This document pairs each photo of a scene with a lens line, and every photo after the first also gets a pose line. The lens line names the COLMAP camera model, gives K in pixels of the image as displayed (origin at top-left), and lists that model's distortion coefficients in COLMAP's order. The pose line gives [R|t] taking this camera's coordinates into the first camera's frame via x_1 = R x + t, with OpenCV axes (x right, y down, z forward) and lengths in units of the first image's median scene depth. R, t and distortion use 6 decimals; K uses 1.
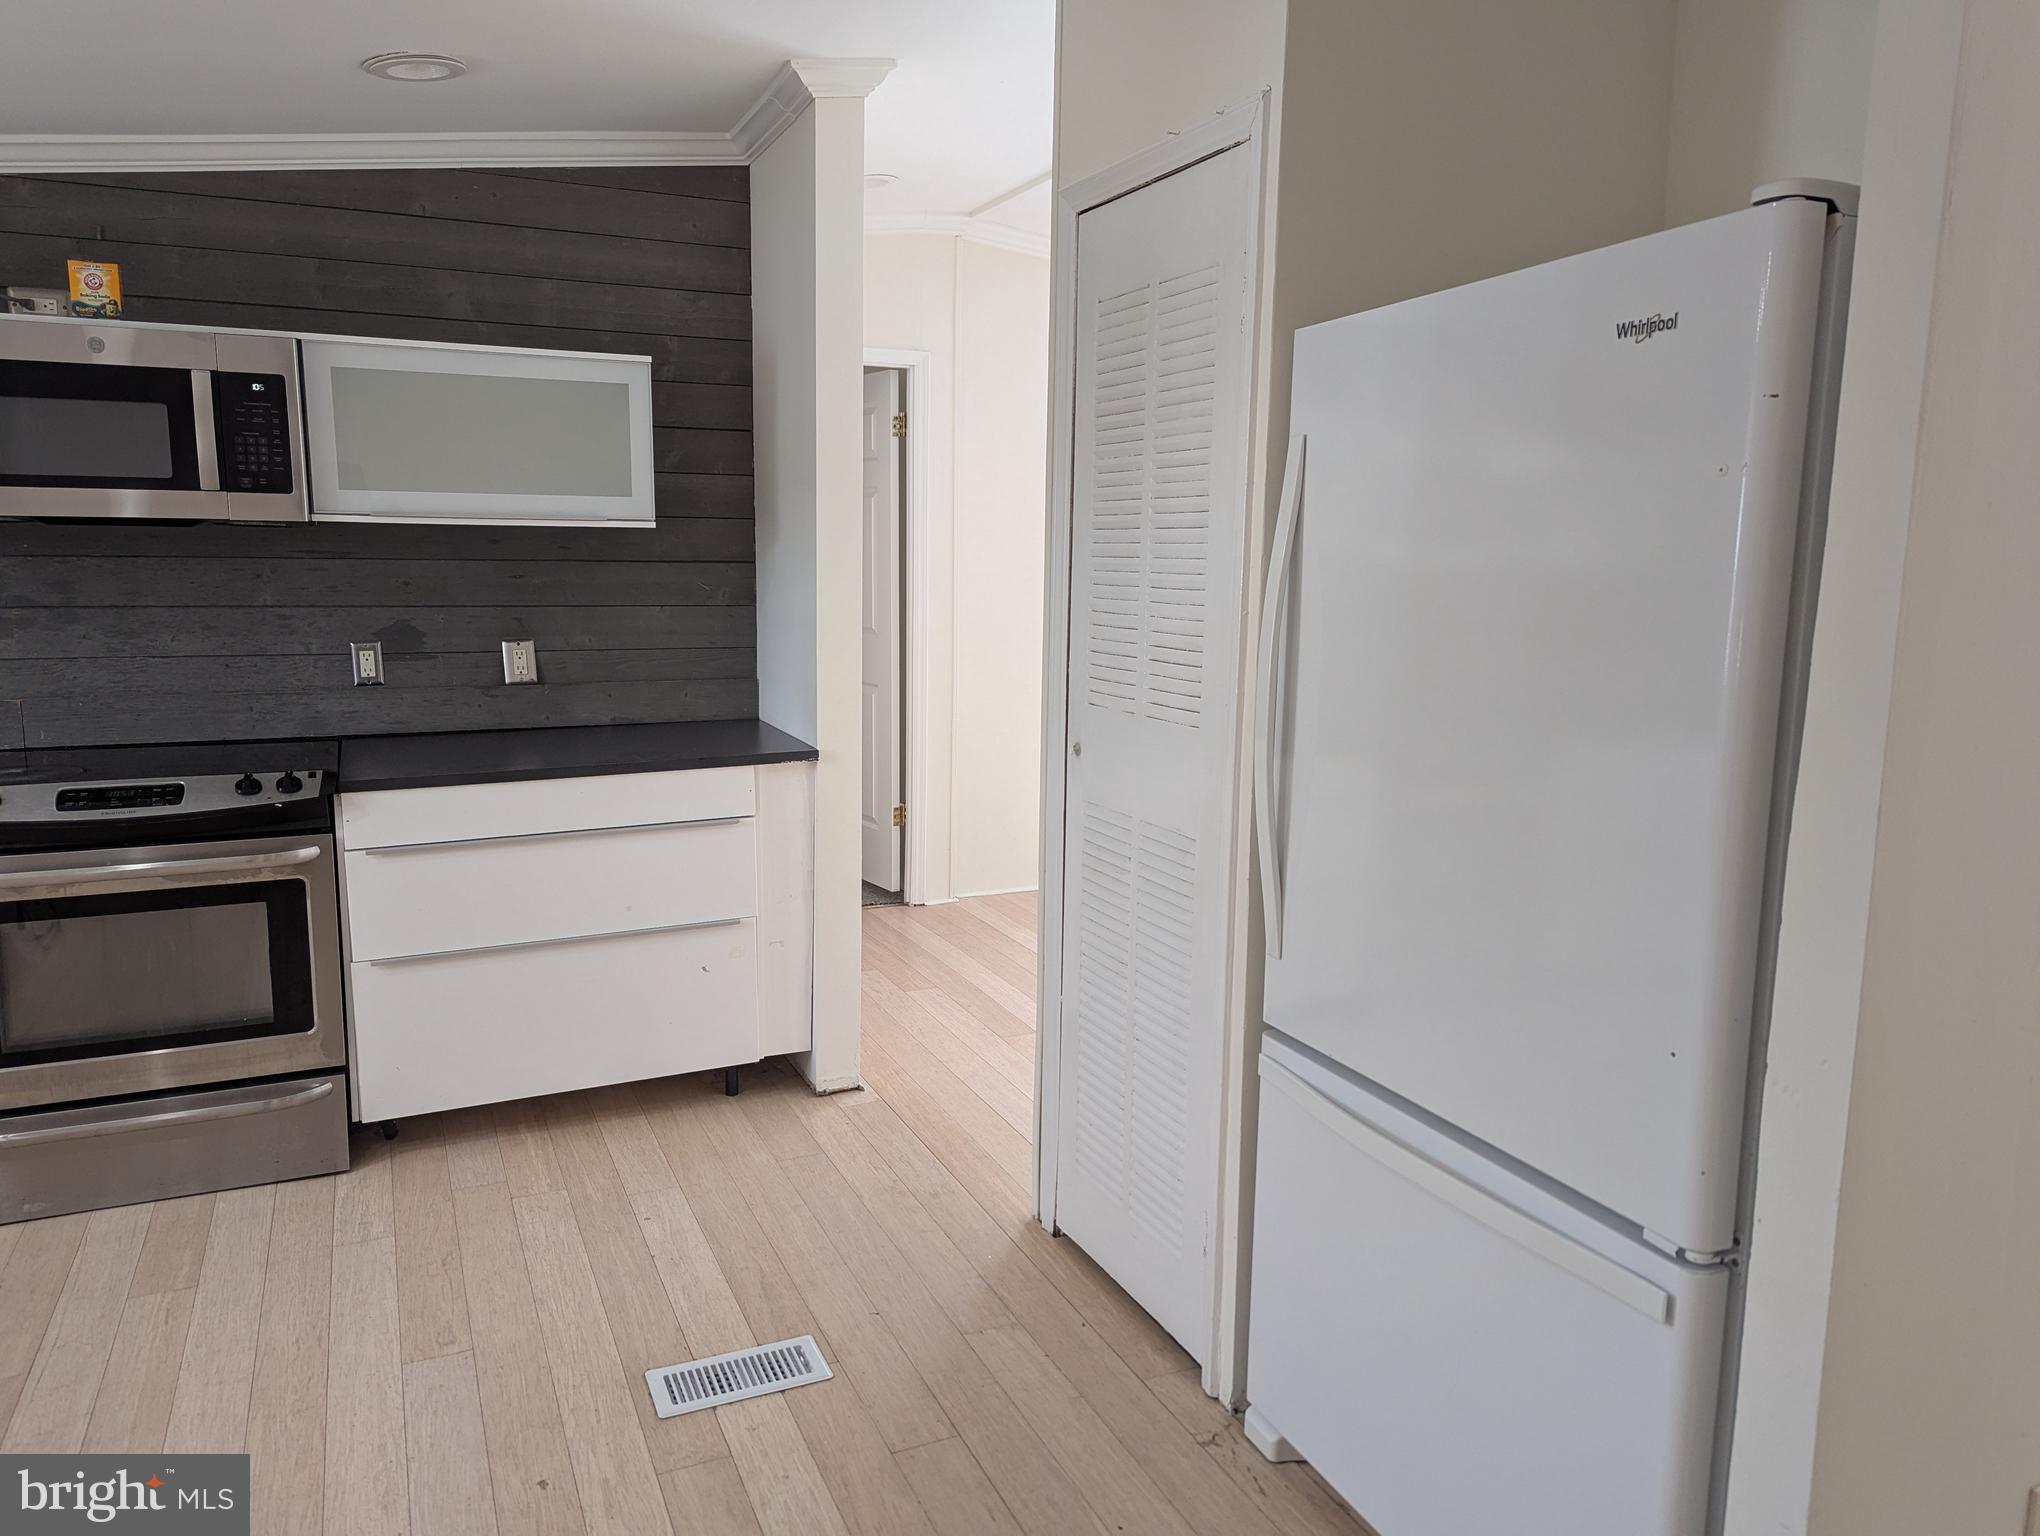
lens RADIAL K [[1421.6, 0, 1002.8], [0, 1421.6, 775.1], [0, 0, 1]] dist [0.066995, -0.052191]
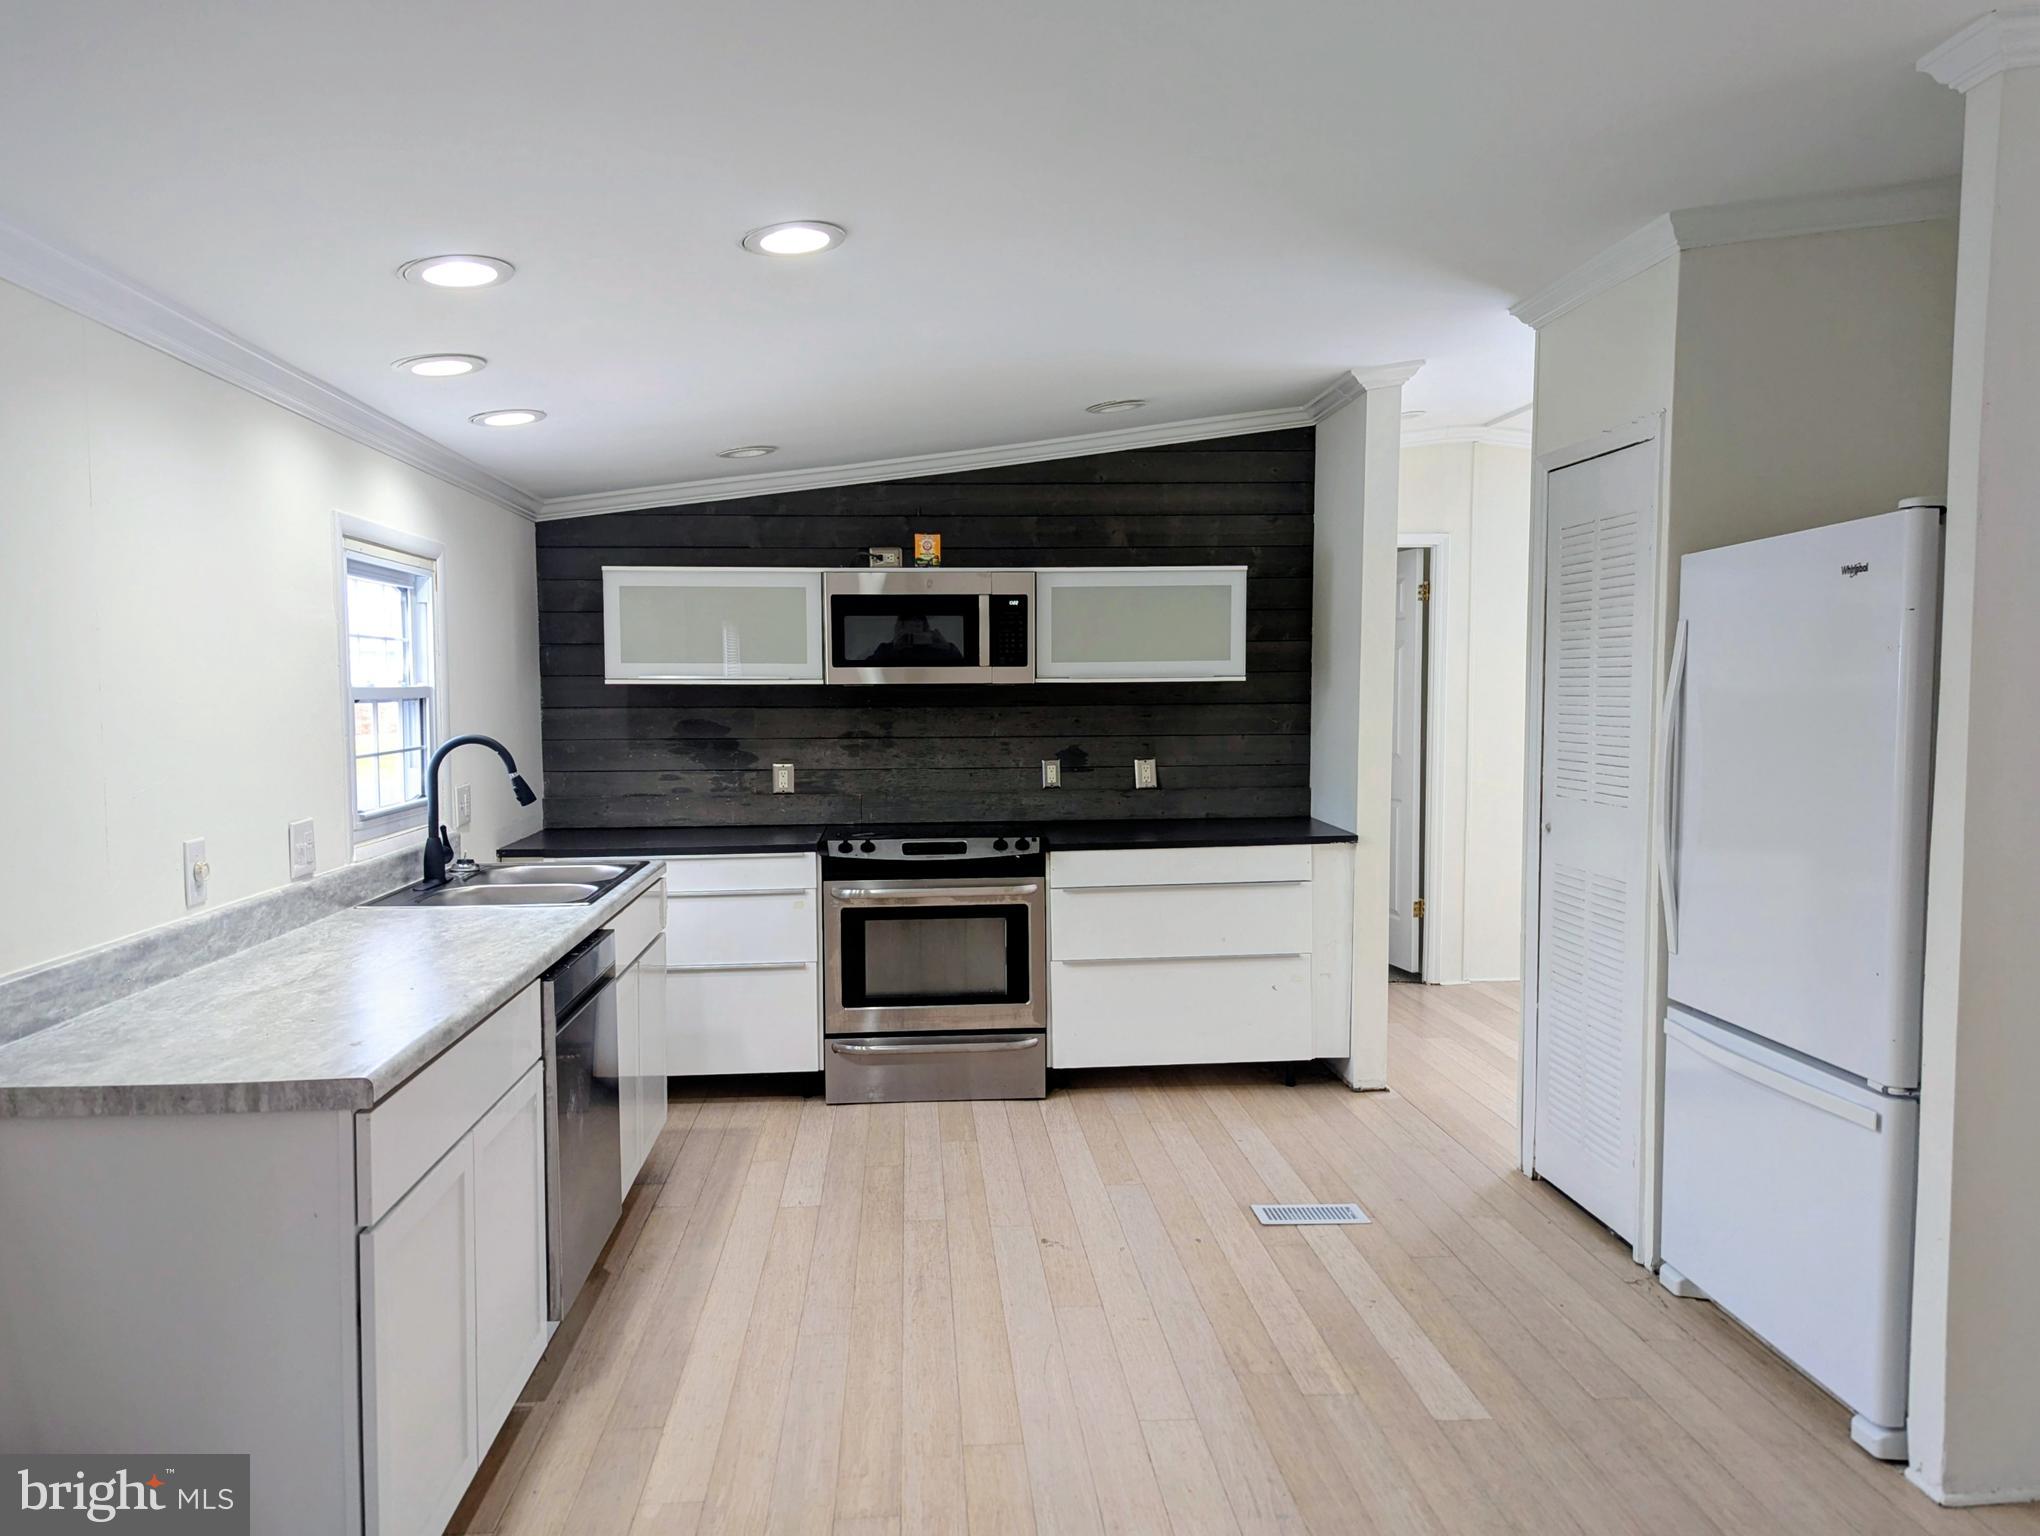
lens RADIAL K [[1421.6, 0, 1002.8], [0, 1421.6, 775.1], [0, 0, 1]] dist [0.066995, -0.052191]
pose [[0.936740, 0.004999, -0.349991, 0.037246], [-0.038701, 0.995247, -0.089366, 0.069035], [0.347881, 0.097258, 0.932480, -0.478341]]
